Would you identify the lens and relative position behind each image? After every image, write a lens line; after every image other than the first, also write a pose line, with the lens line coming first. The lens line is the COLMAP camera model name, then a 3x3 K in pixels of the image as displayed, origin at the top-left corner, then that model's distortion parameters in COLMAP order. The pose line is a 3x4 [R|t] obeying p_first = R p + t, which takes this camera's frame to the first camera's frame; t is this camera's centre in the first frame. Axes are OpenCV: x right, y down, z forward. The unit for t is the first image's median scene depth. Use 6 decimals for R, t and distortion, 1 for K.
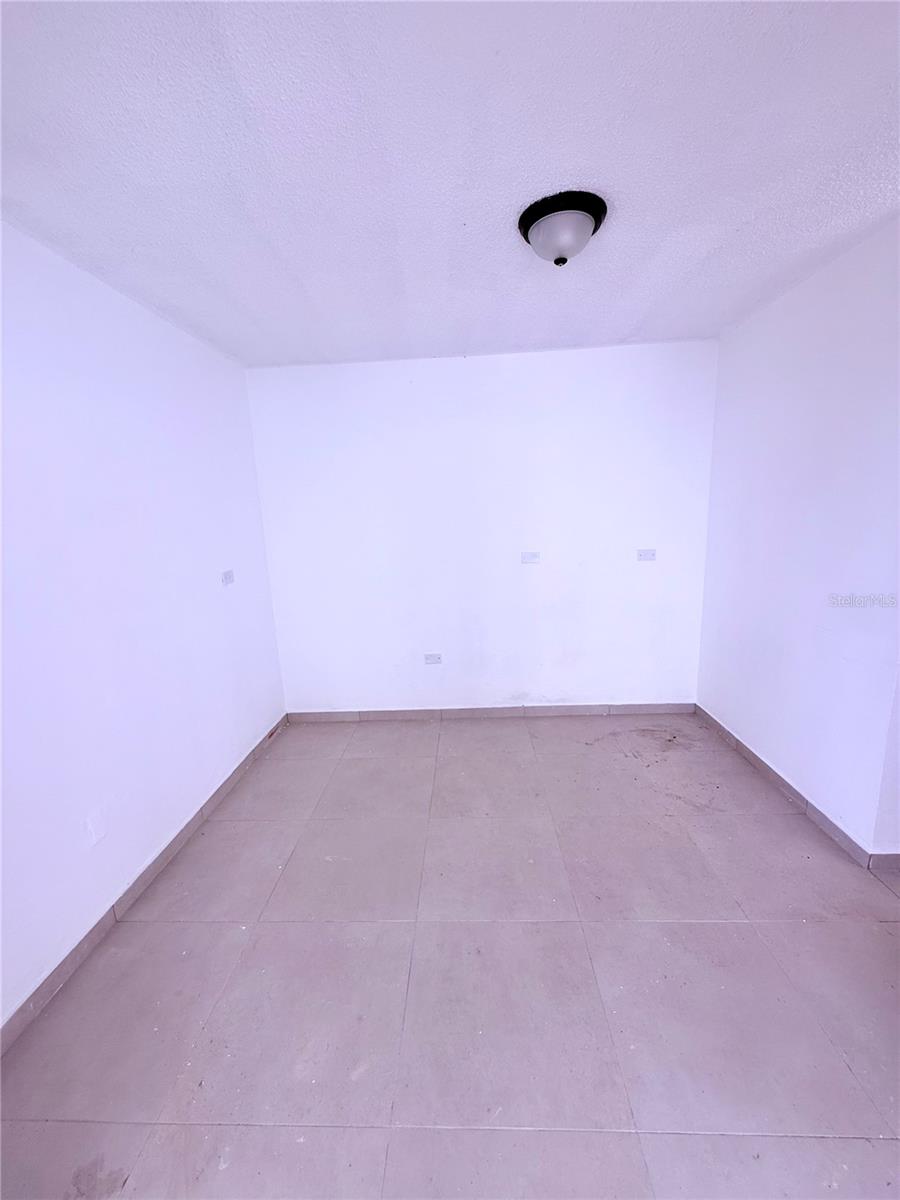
lens RADIAL K [[482.5, 0, 450.0], [0, 482.5, 600.0], [0, 0, 1]] dist [0.013125, 0.000001]
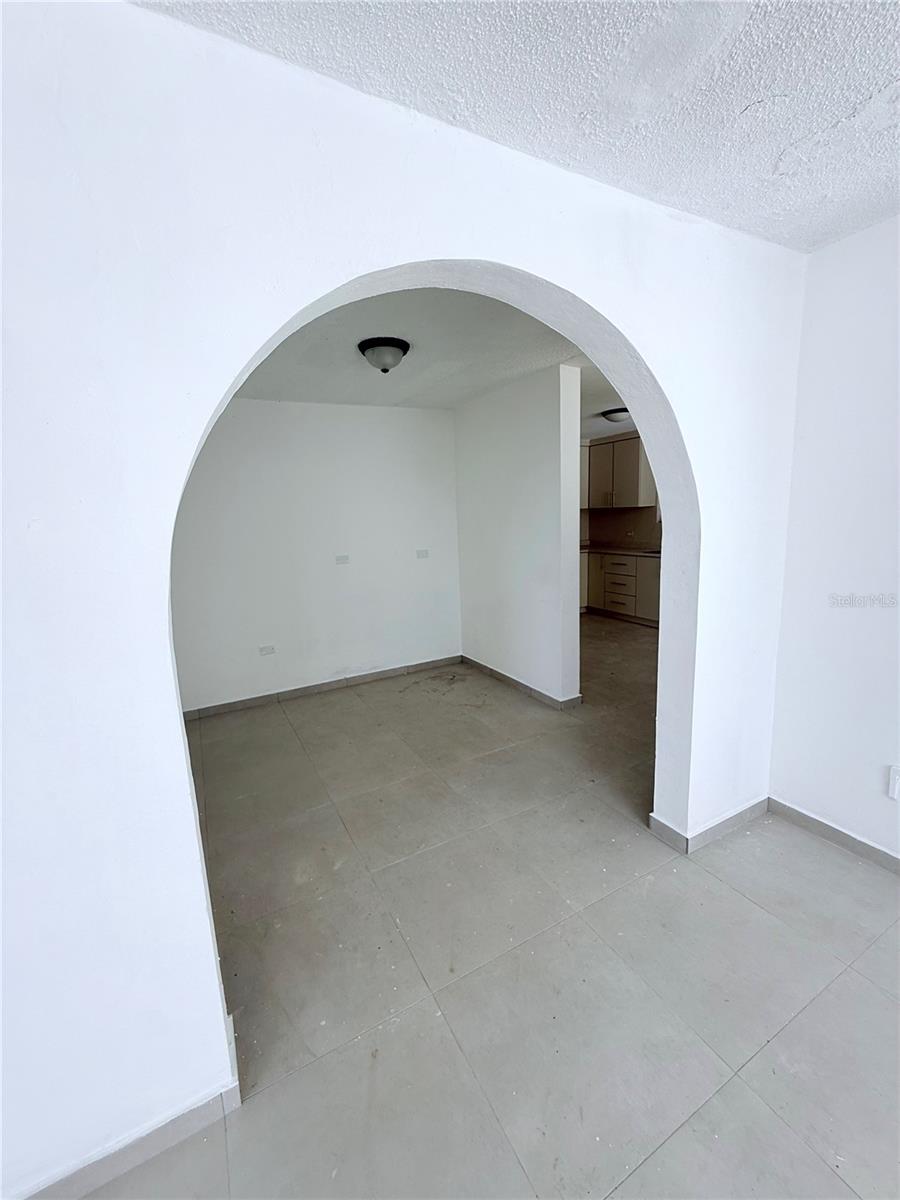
lens RADIAL K [[479.3, 0, 448.0], [0, 479.3, 597.2], [0, 0, 1]] dist [0.001149, 0.000156]
pose [[0.863143, -0.082787, 0.498126, -0.265631], [0.103799, 0.994491, -0.014580, 0.067773], [-0.494175, 0.064290, 0.866982, -0.272254]]
